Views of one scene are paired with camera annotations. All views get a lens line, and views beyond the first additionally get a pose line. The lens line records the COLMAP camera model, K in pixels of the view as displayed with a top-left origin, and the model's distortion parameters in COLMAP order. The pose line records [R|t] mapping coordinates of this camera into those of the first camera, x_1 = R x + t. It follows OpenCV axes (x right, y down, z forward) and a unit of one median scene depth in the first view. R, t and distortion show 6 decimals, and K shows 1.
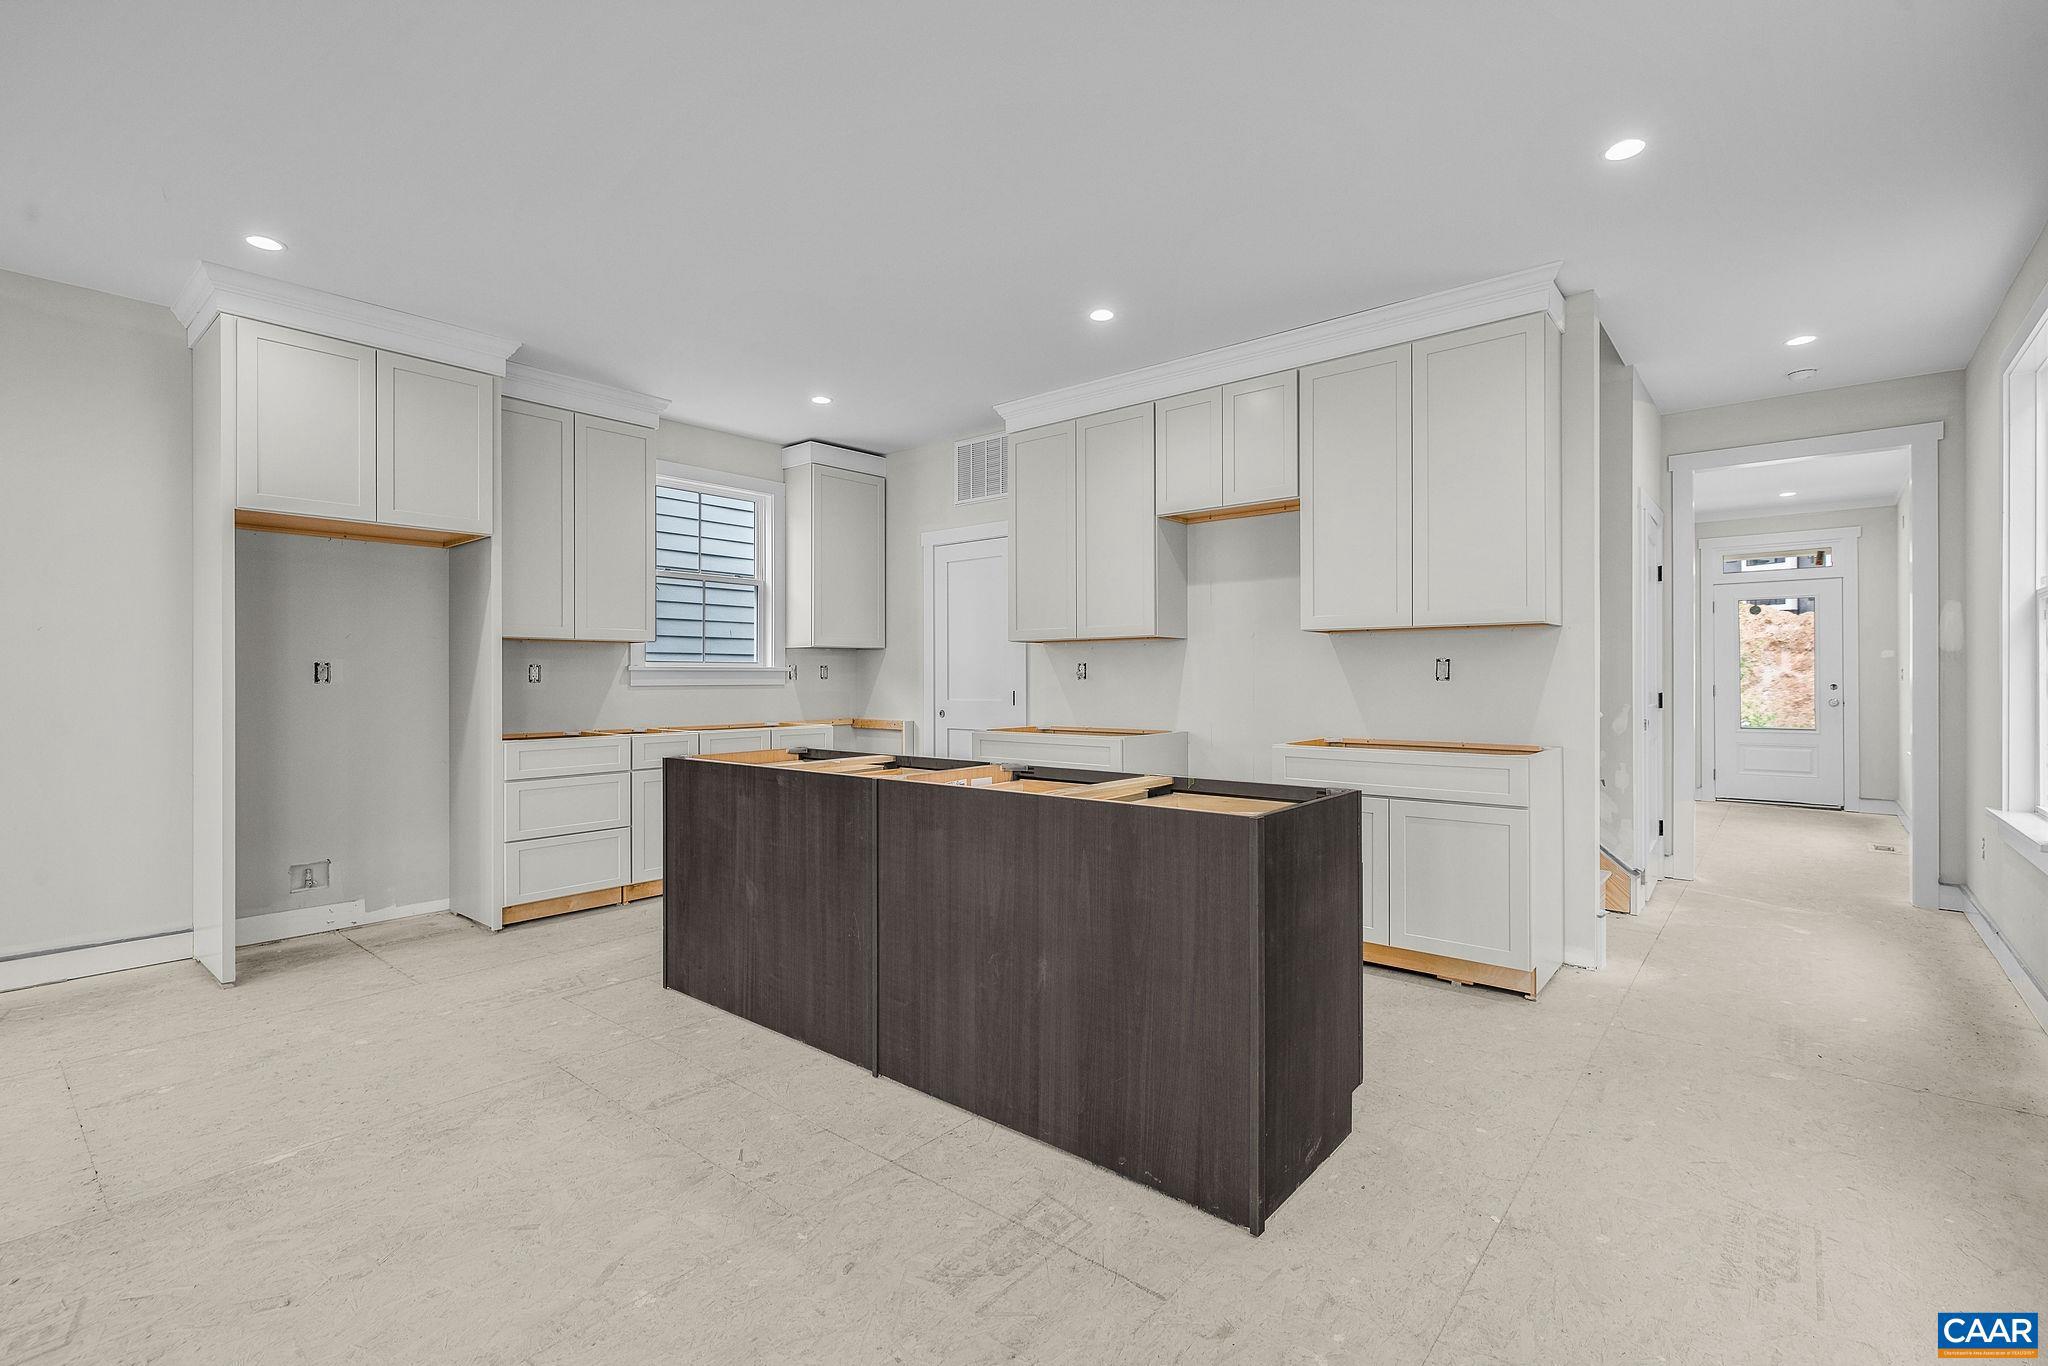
lens RADIAL K [[908.7, 0, 1048.1], [0, 908.7, 671.5], [0, 0, 1]] dist [0.005474, -0.000132]
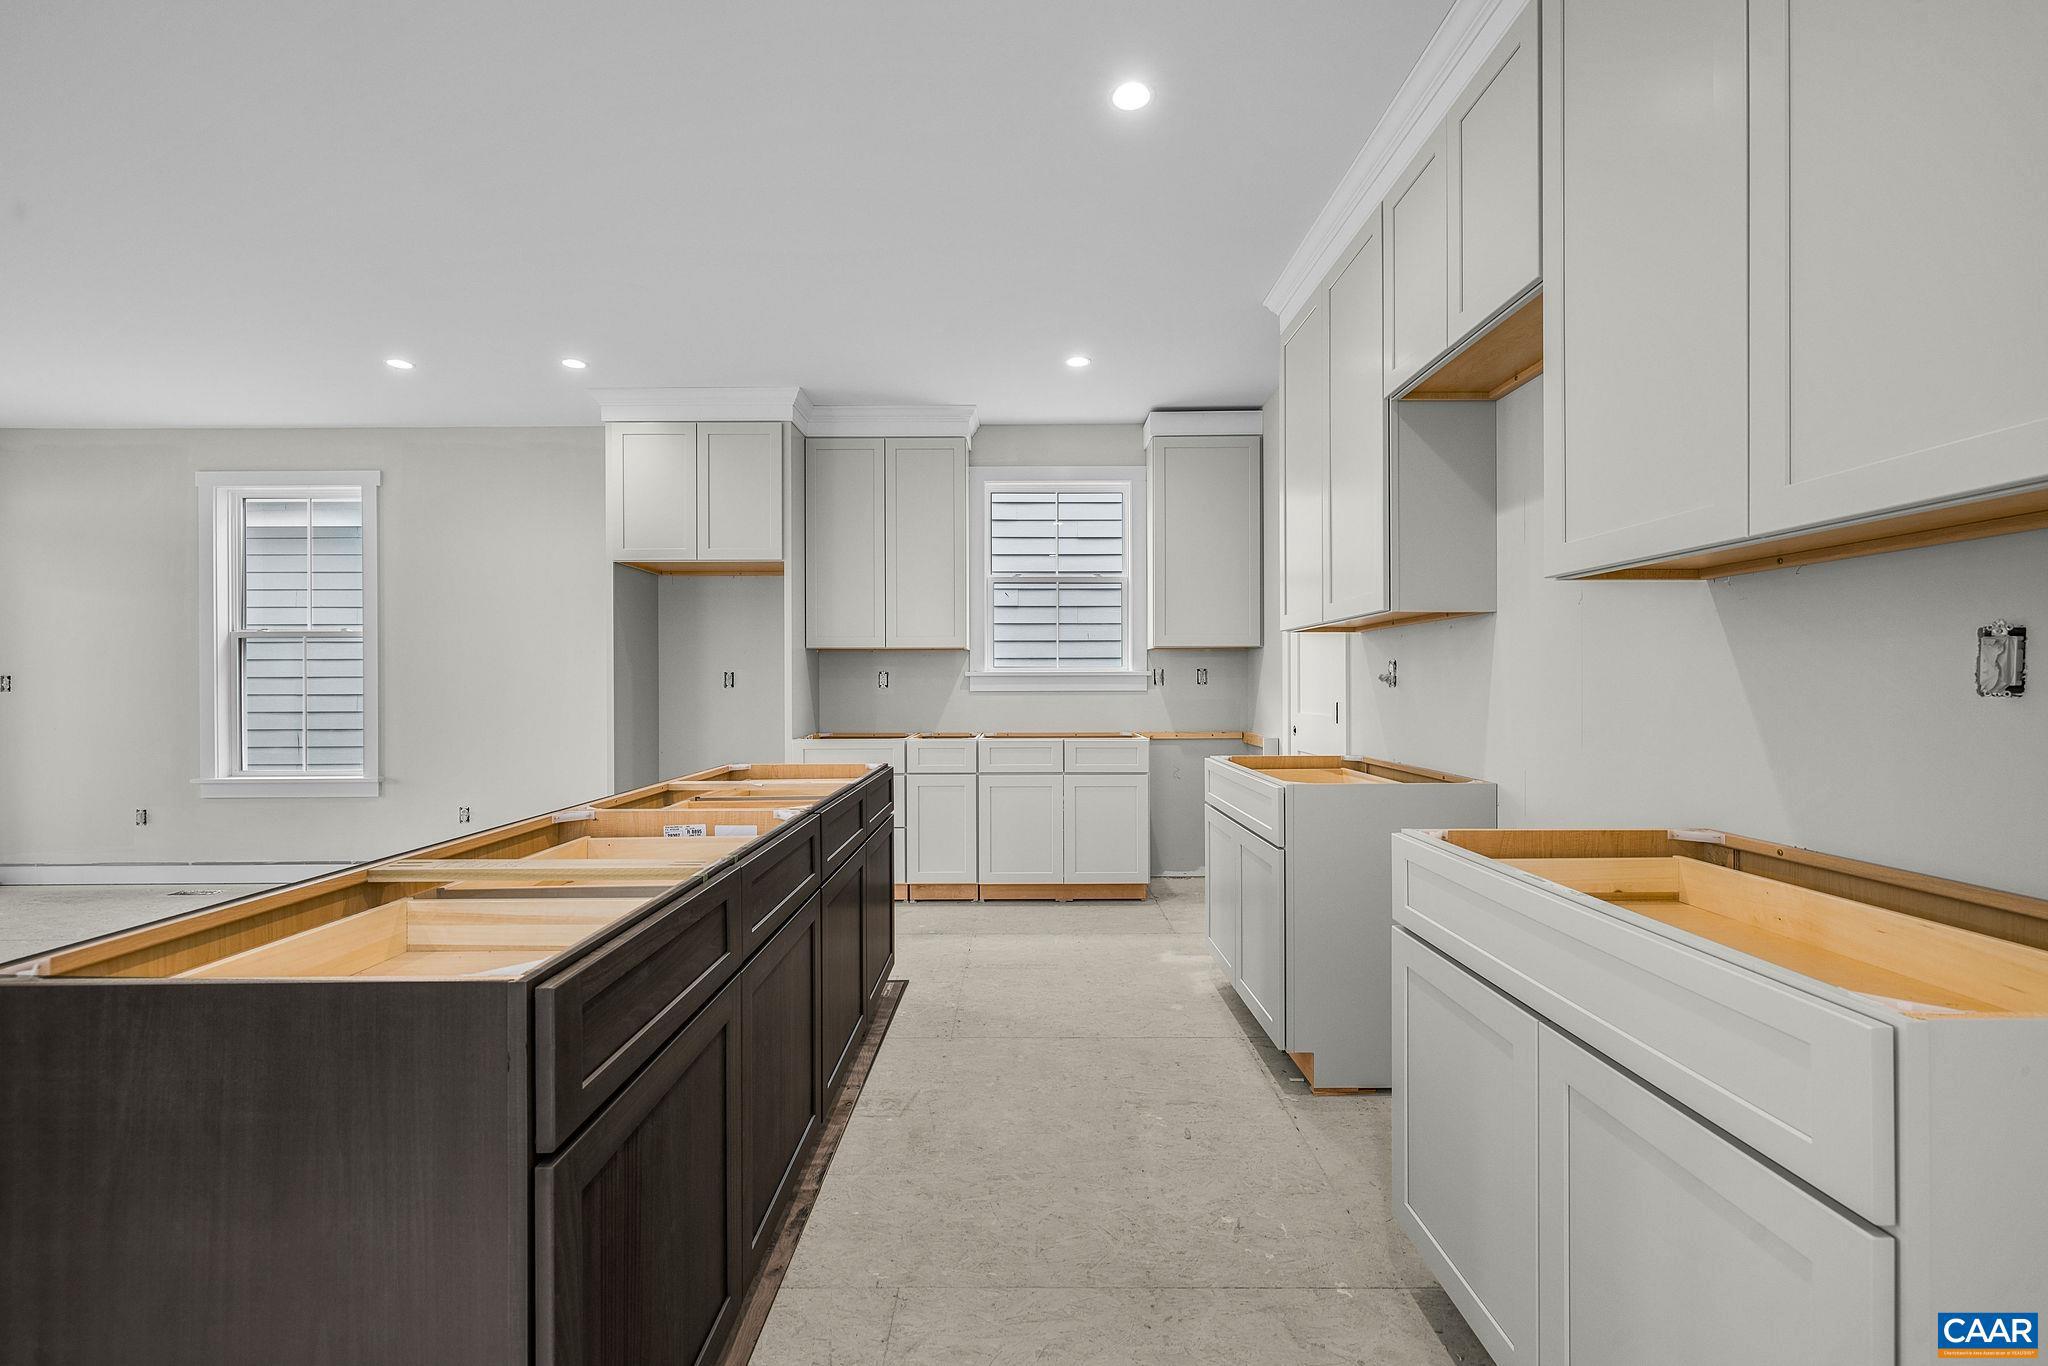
lens RADIAL K [[871.0, 0, 1029.5], [0, 871.0, 680.0], [0, 0, 1]] dist [-0.000435, 0.000001]
pose [[0.637745, -0.002122, -0.770244, 0.429919], [0.007235, 0.999969, 0.003236, 0.000447], [0.770213, -0.007636, 0.637741, 0.522986]]
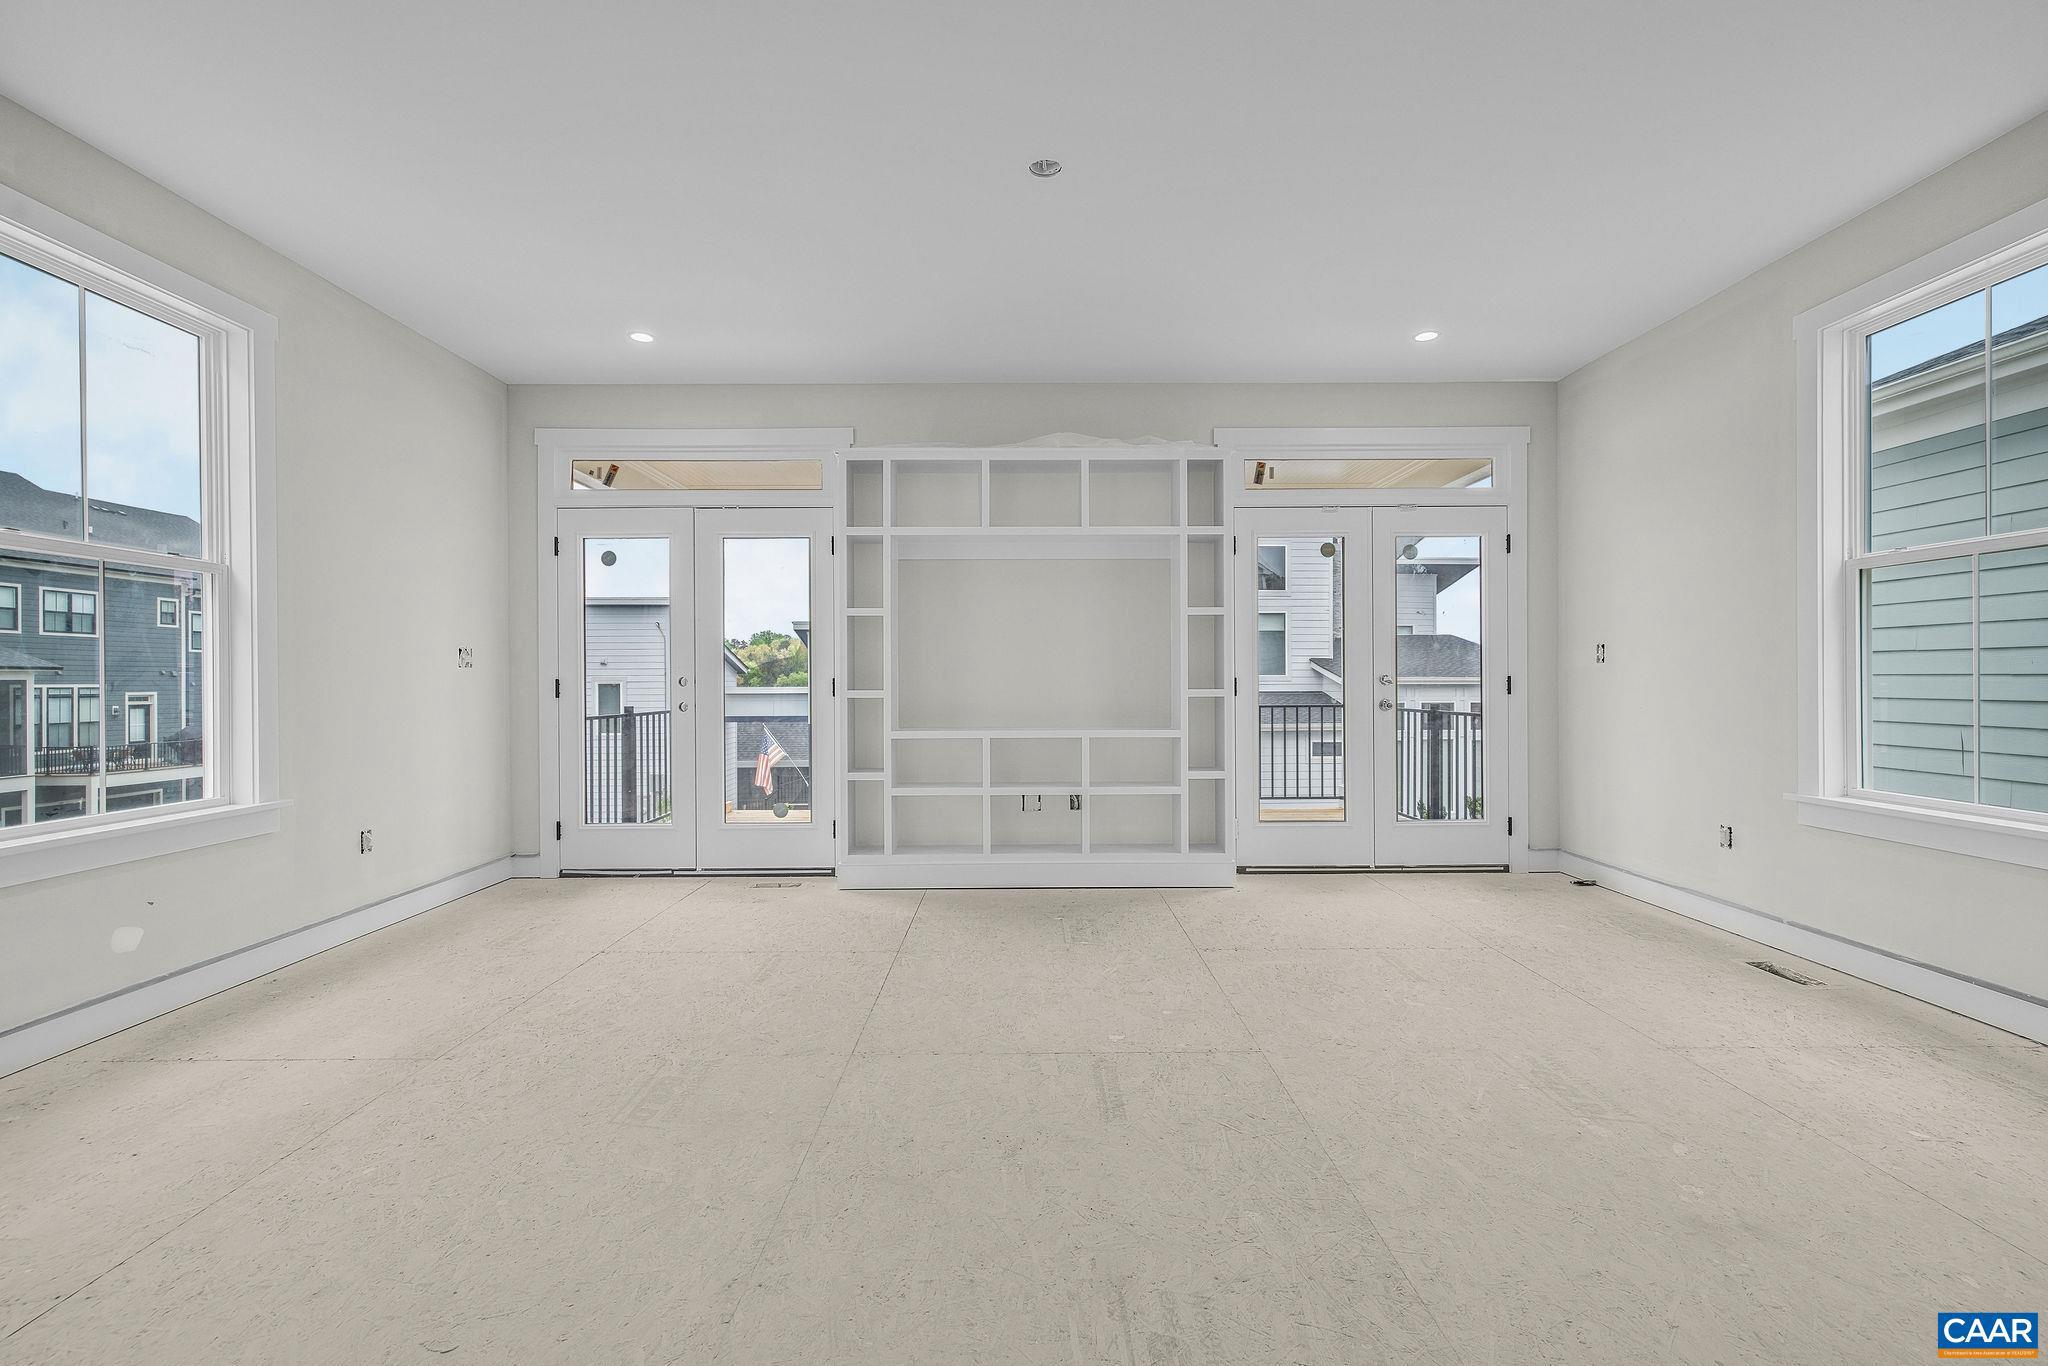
lens RADIAL K [[871.0, 0, 1024.0], [0, 871.0, 684.0], [0, 0, 1]] dist [-0.000435, 0.000001]
pose [[-0.771105, 0.010628, -0.636620, -0.213739], [0.010262, 0.999938, 0.004263, 0.025040], [0.636626, -0.003246, -0.771166, 0.565920]]
